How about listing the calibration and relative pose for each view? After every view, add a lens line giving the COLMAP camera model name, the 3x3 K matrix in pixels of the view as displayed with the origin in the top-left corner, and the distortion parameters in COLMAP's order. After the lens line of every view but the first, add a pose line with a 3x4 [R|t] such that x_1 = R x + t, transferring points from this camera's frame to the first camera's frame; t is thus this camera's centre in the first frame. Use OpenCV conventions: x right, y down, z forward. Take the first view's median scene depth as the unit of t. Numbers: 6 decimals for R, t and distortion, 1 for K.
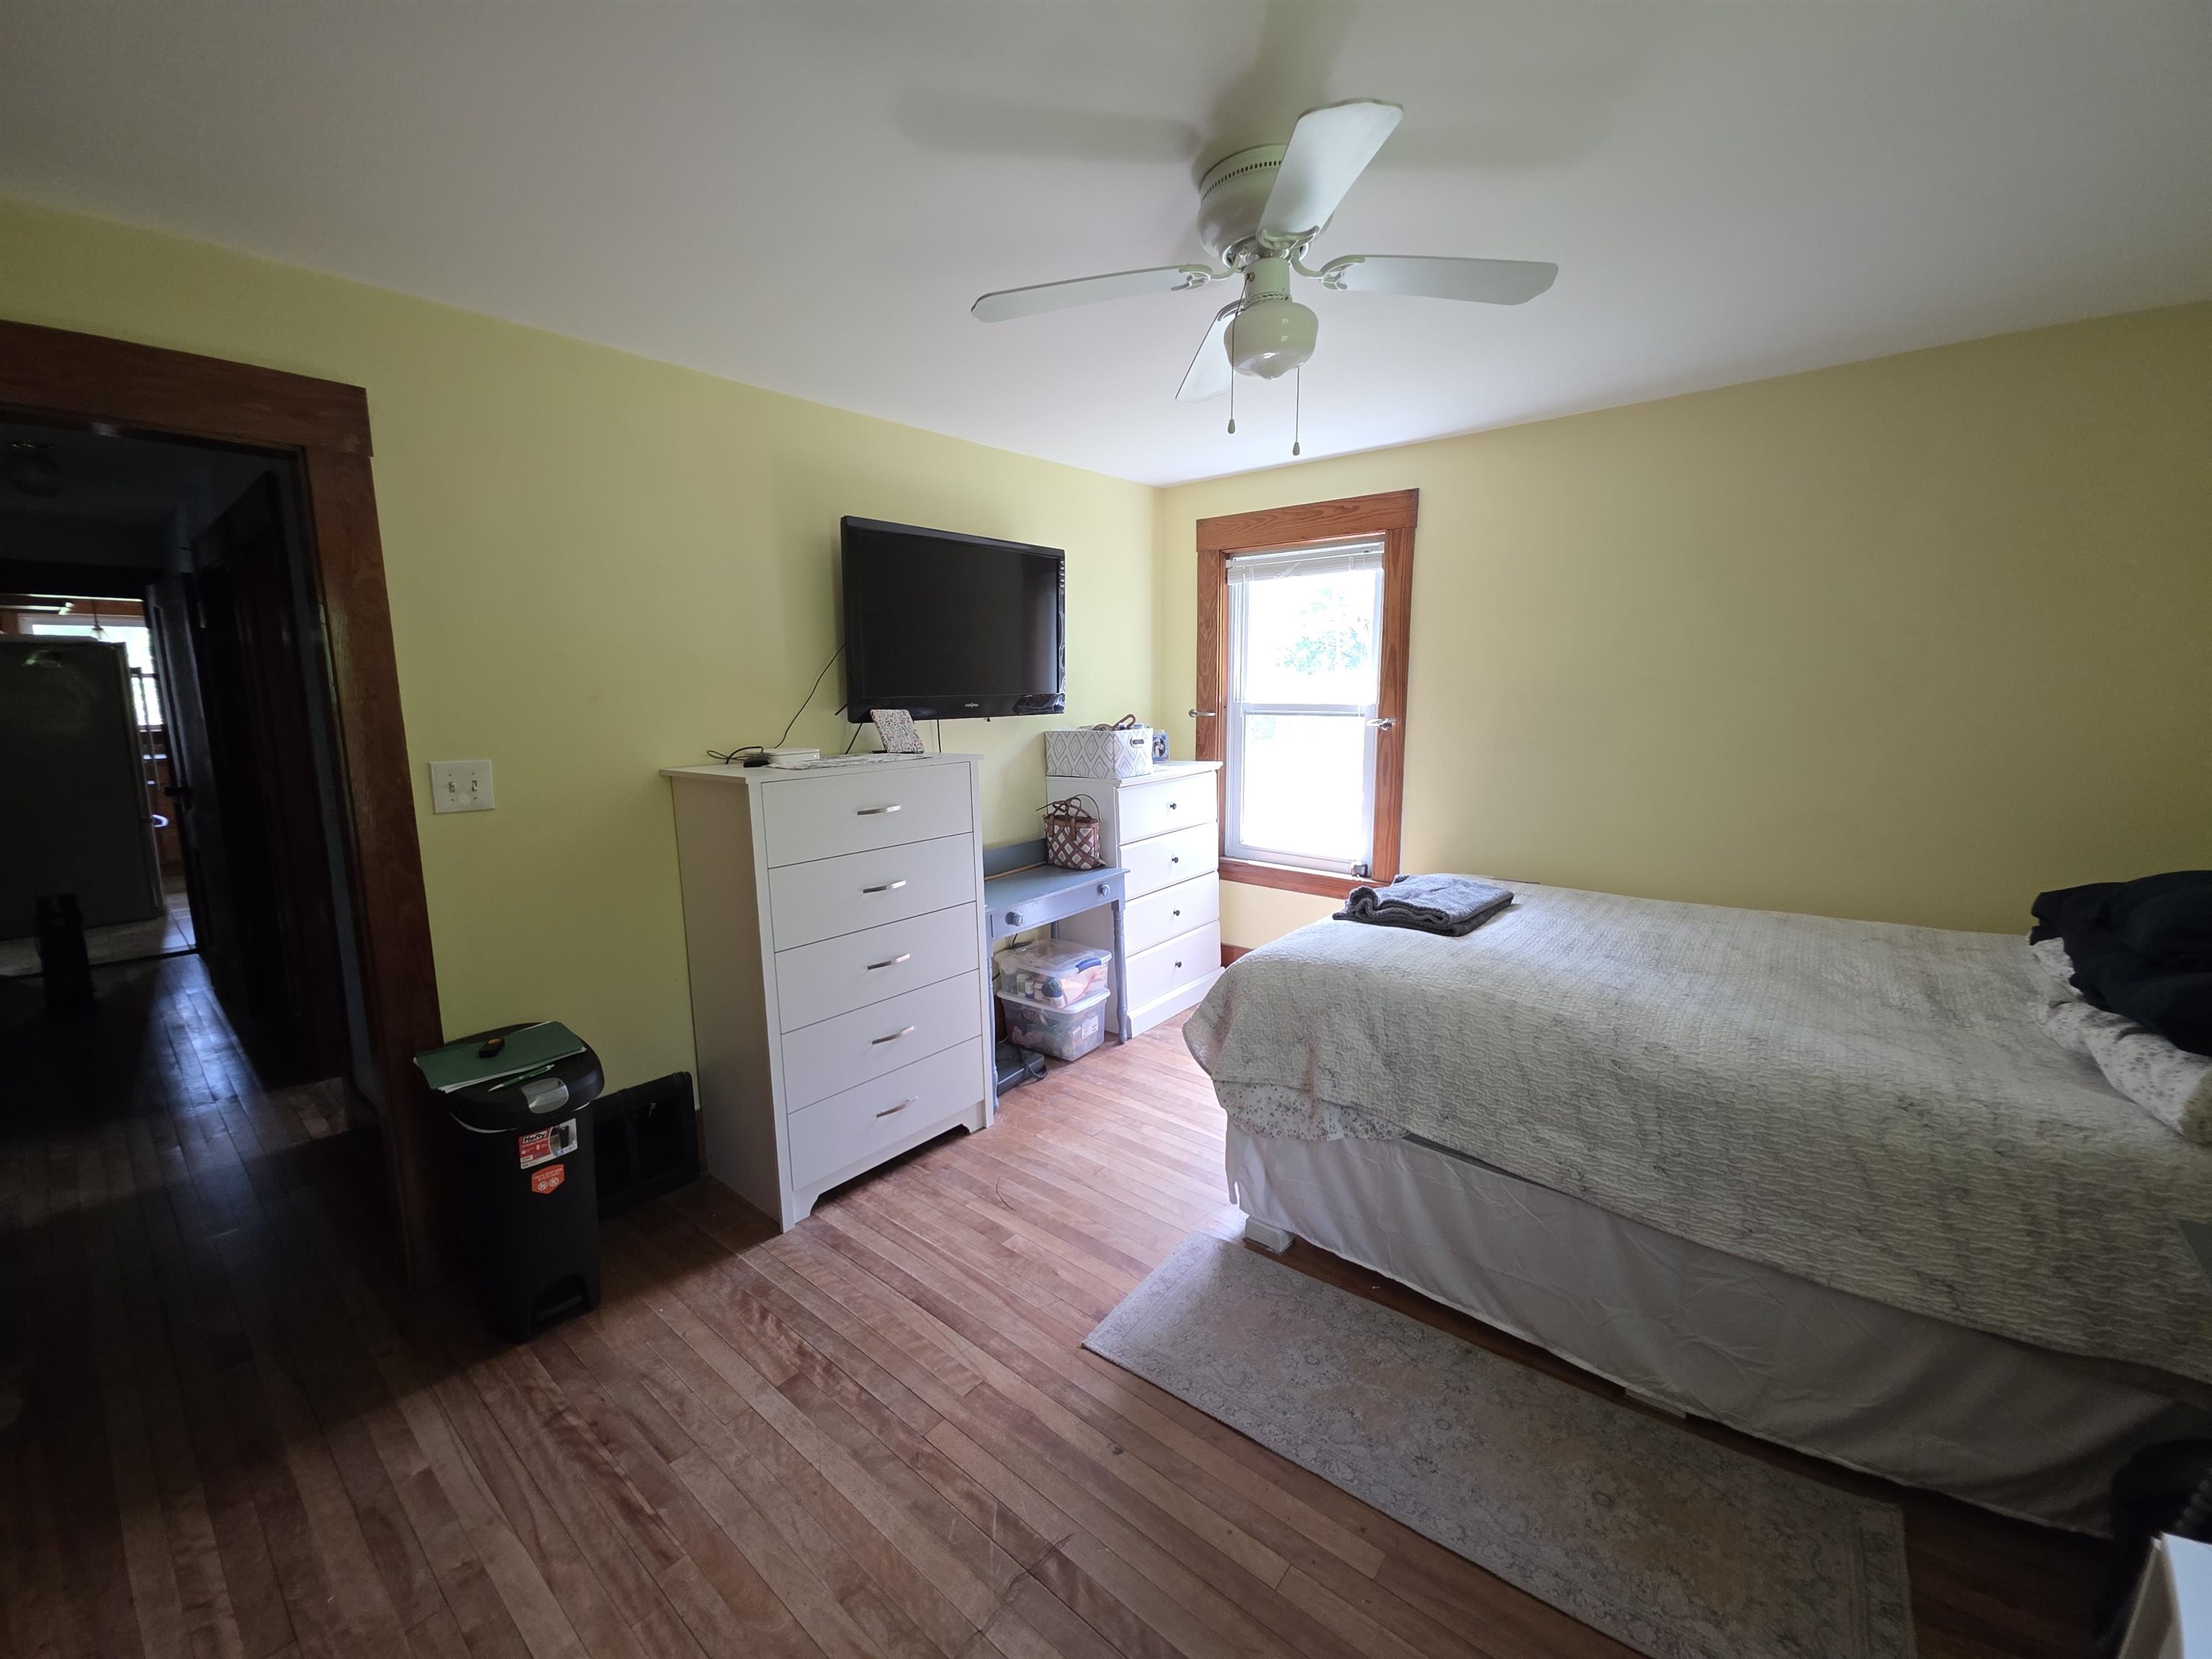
lens RADIAL K [[890.6, 0, 1105.2], [0, 890.6, 823.6], [0, 0, 1]] dist [0.004217, -0.000341]
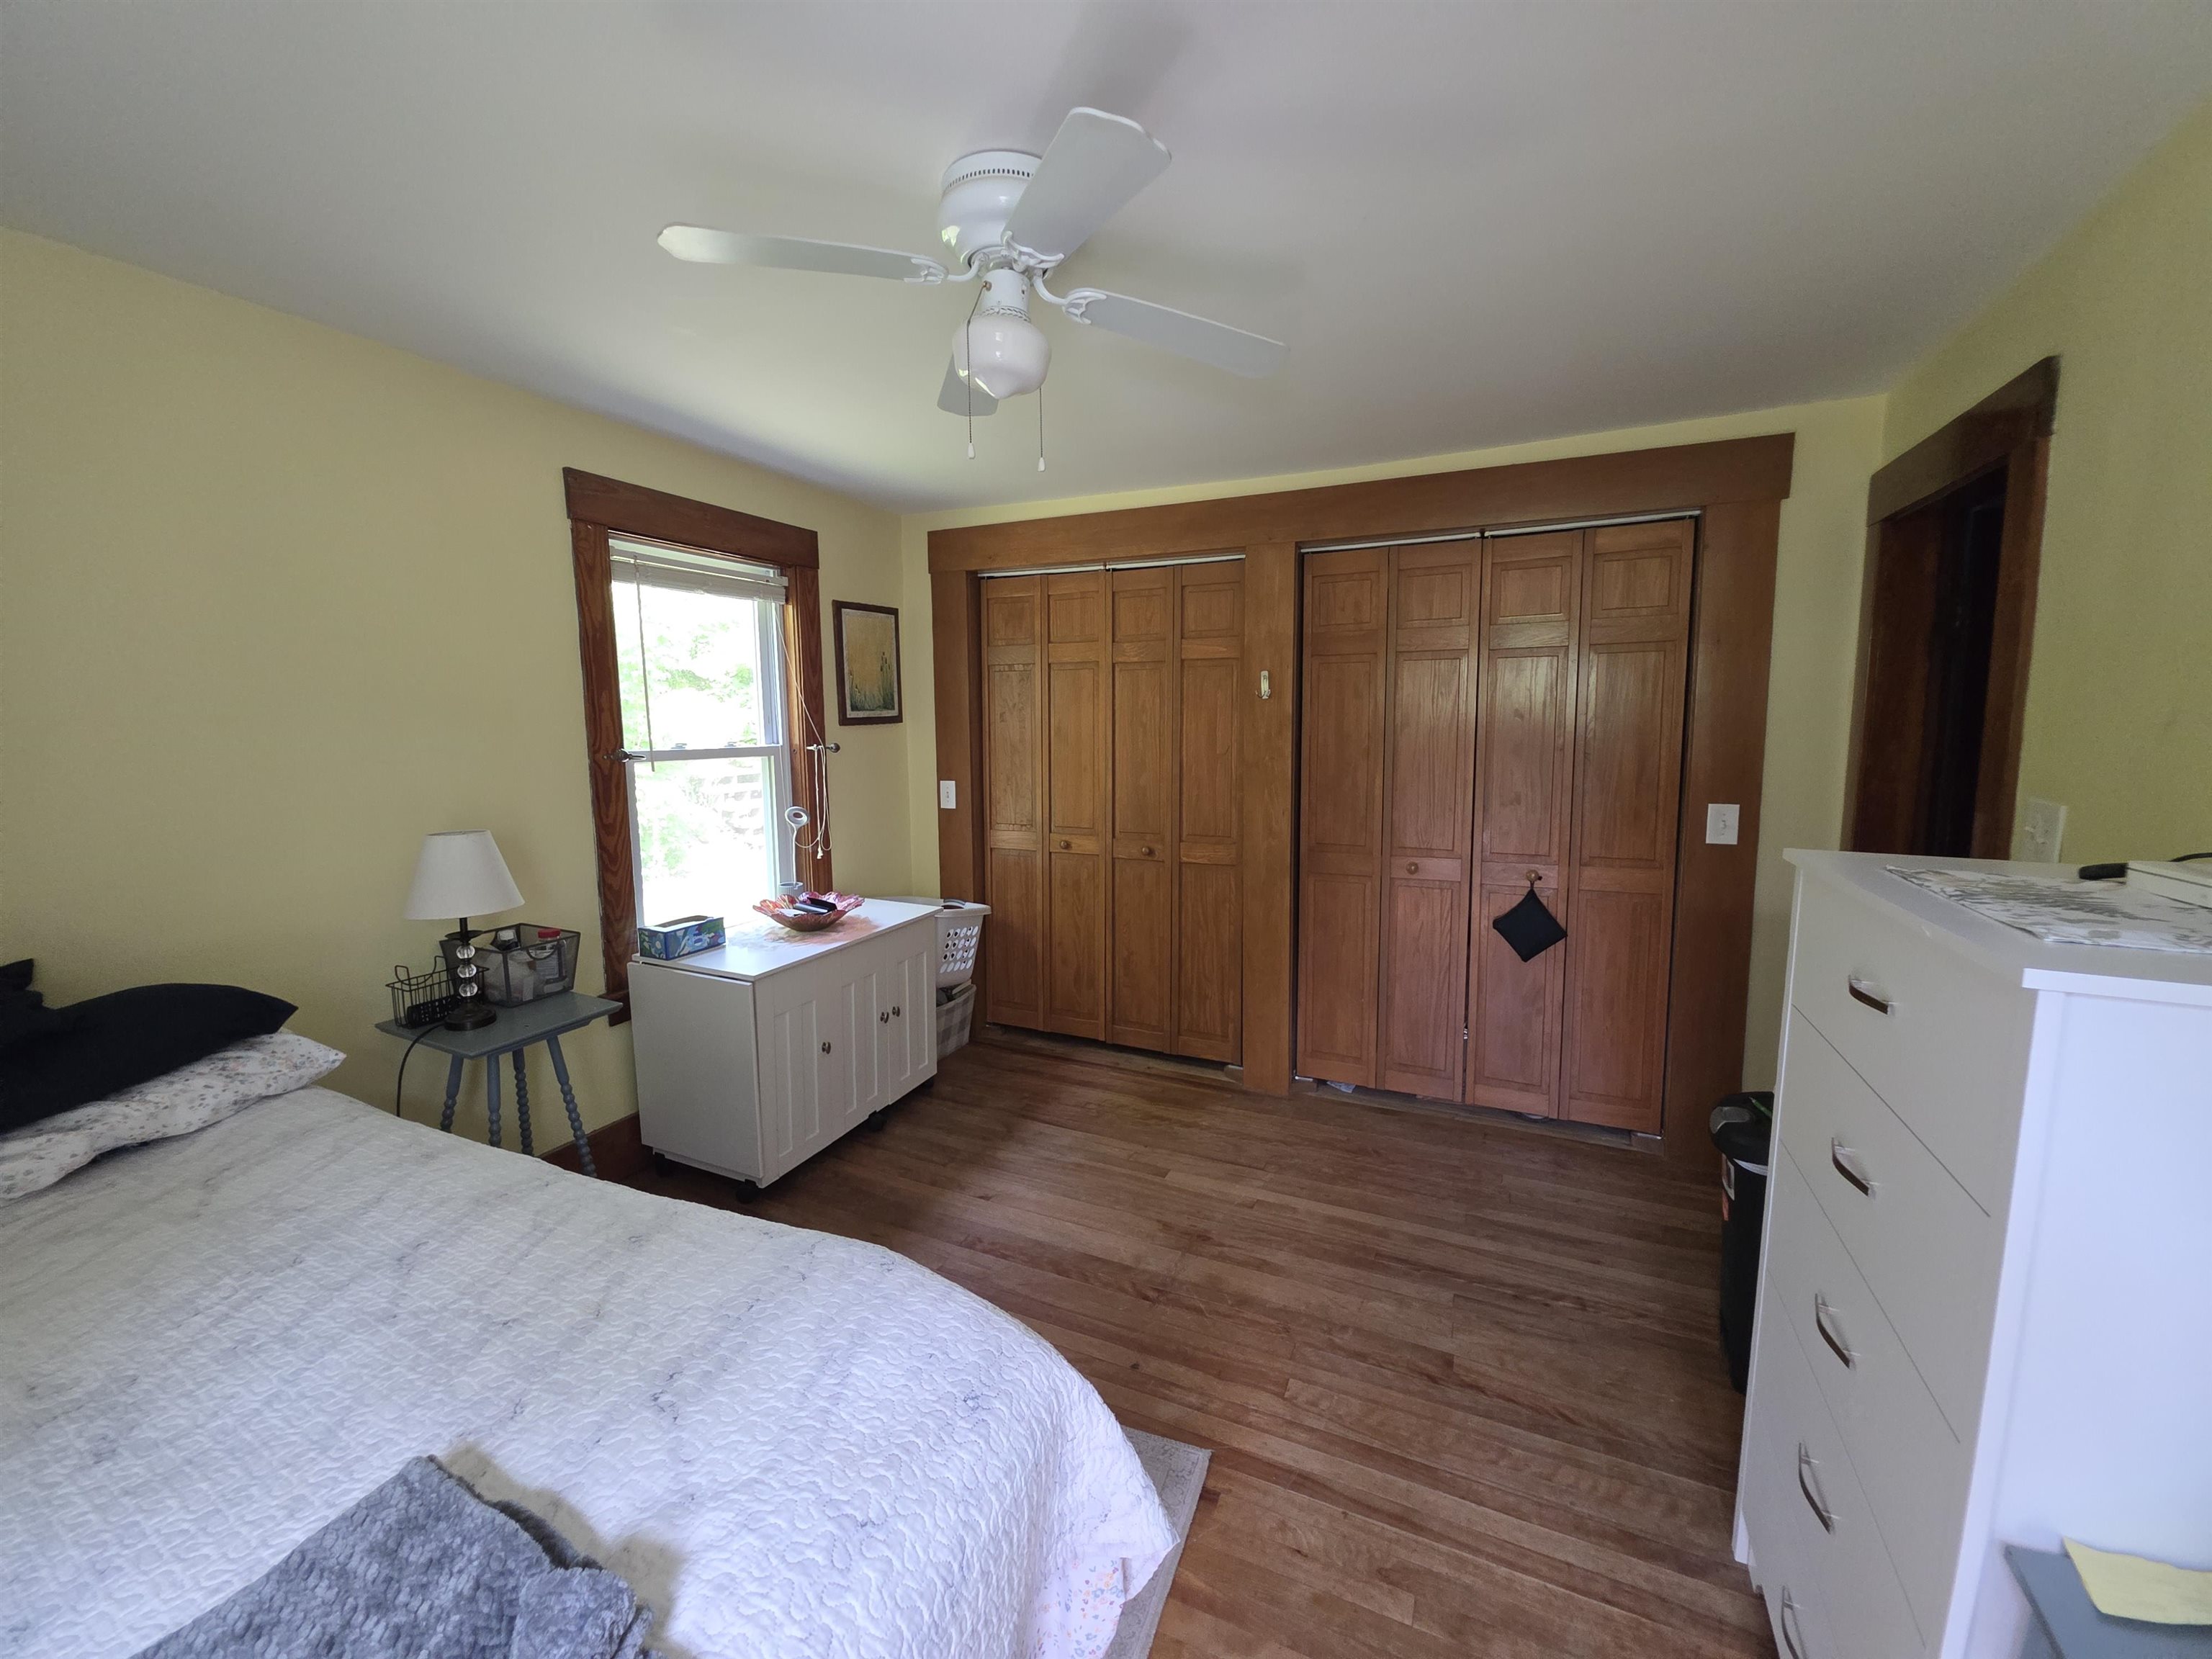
lens RADIAL K [[890.6, 0, 1104.0], [0, 890.6, 823.5], [0, 0, 1]] dist [0.004217, -0.000341]
pose [[-0.967572, 0.047977, -0.247996, 0.292877], [-0.022745, 0.961259, 0.274707, -0.290861], [0.251568, 0.271439, -0.928996, 1.771012]]
